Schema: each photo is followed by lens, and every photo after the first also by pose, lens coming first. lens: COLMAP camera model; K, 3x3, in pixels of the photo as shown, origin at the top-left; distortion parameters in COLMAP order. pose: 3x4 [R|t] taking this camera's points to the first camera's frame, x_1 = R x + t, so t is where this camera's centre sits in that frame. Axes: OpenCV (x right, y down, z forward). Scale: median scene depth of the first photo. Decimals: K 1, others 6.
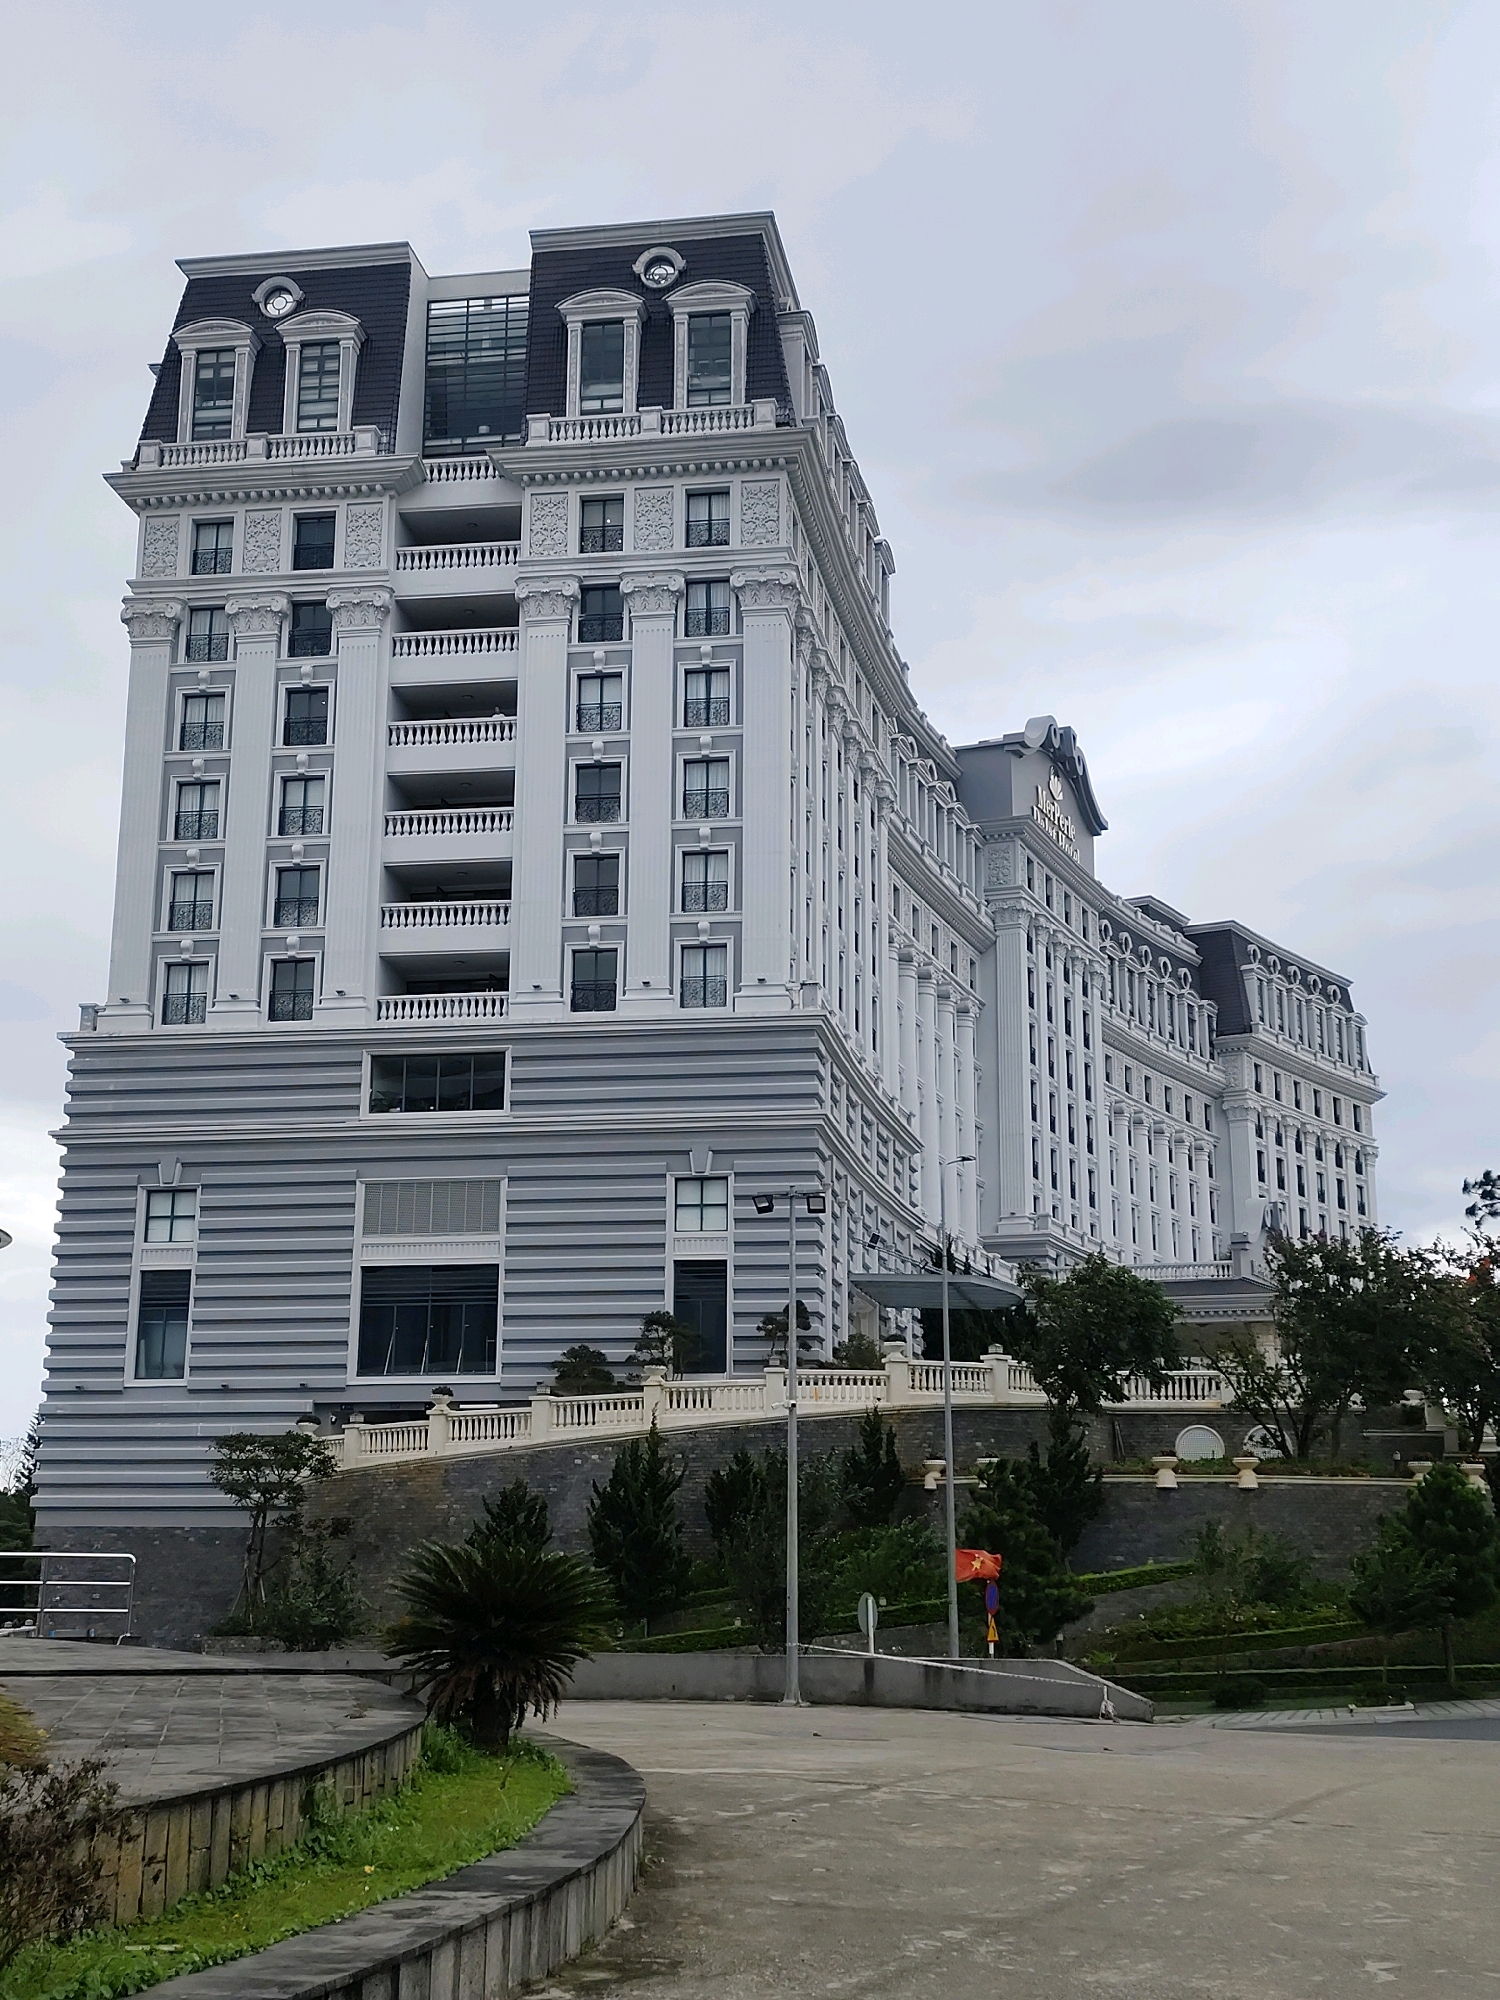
lens RADIAL K [[2356.4, 0, 750.0], [0, 2356.4, 1000.0], [0, 0, 1]] dist [0.077591, -0.023660]
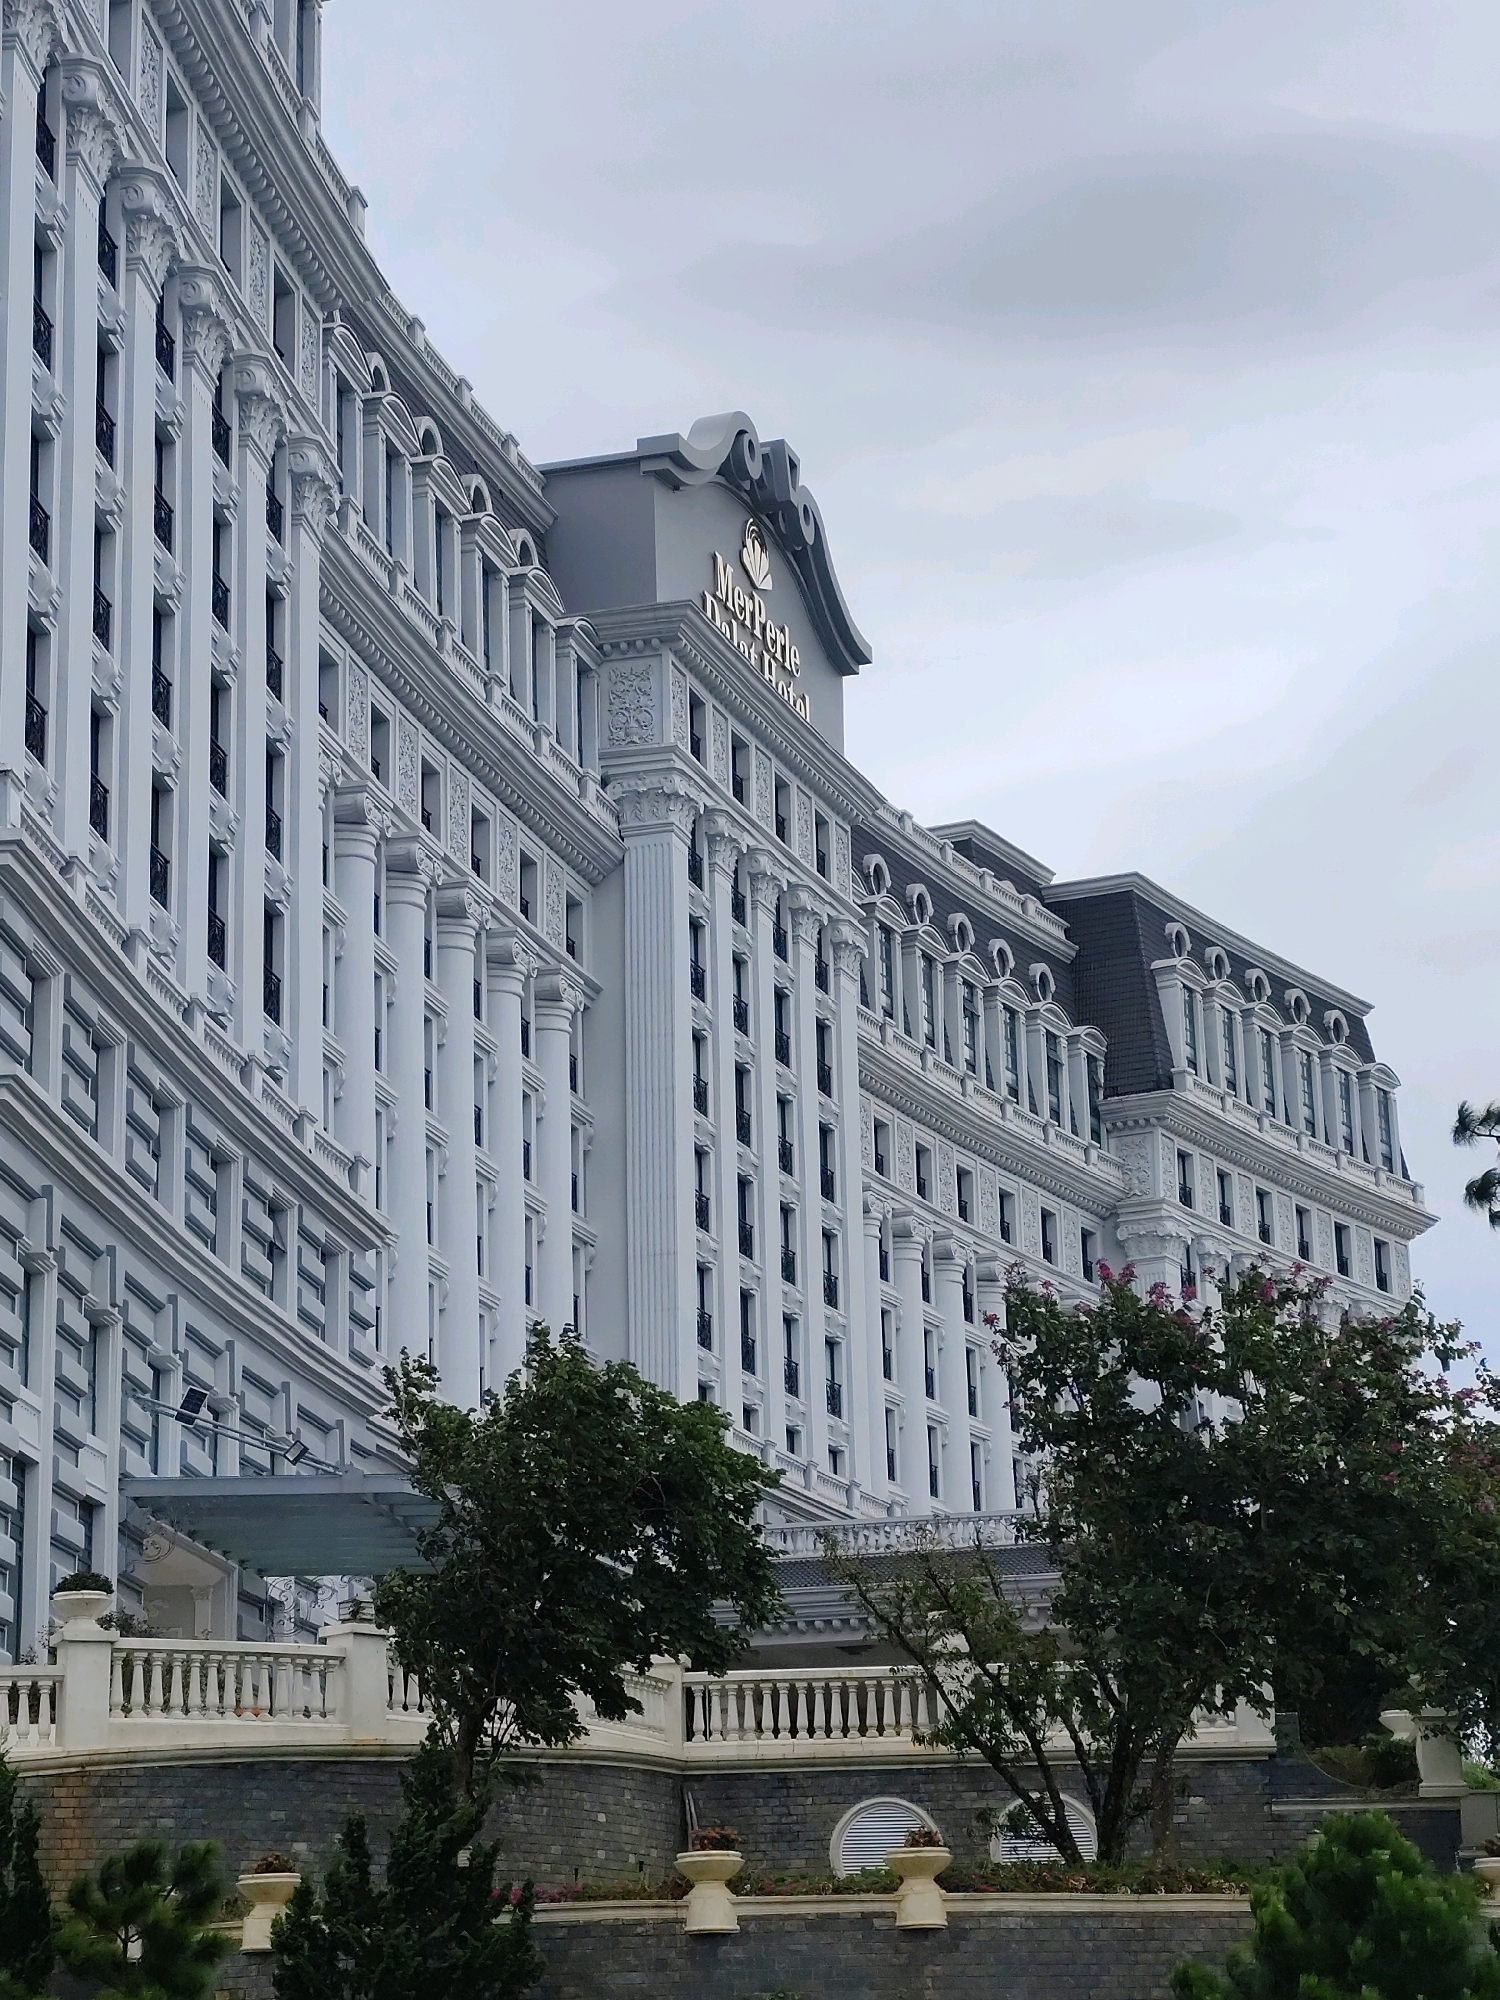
lens RADIAL K [[4358.0, 0, 750.0], [0, 4358.0, 1000.0], [0, 0, 1]] dist [0.200282, -0.481527]
pose [[0.994915, -0.003361, 0.100663, 0.035084], [0.005893, 0.999673, -0.024866, 0.023202], [-0.100547, 0.025333, 0.994610, 0.092617]]
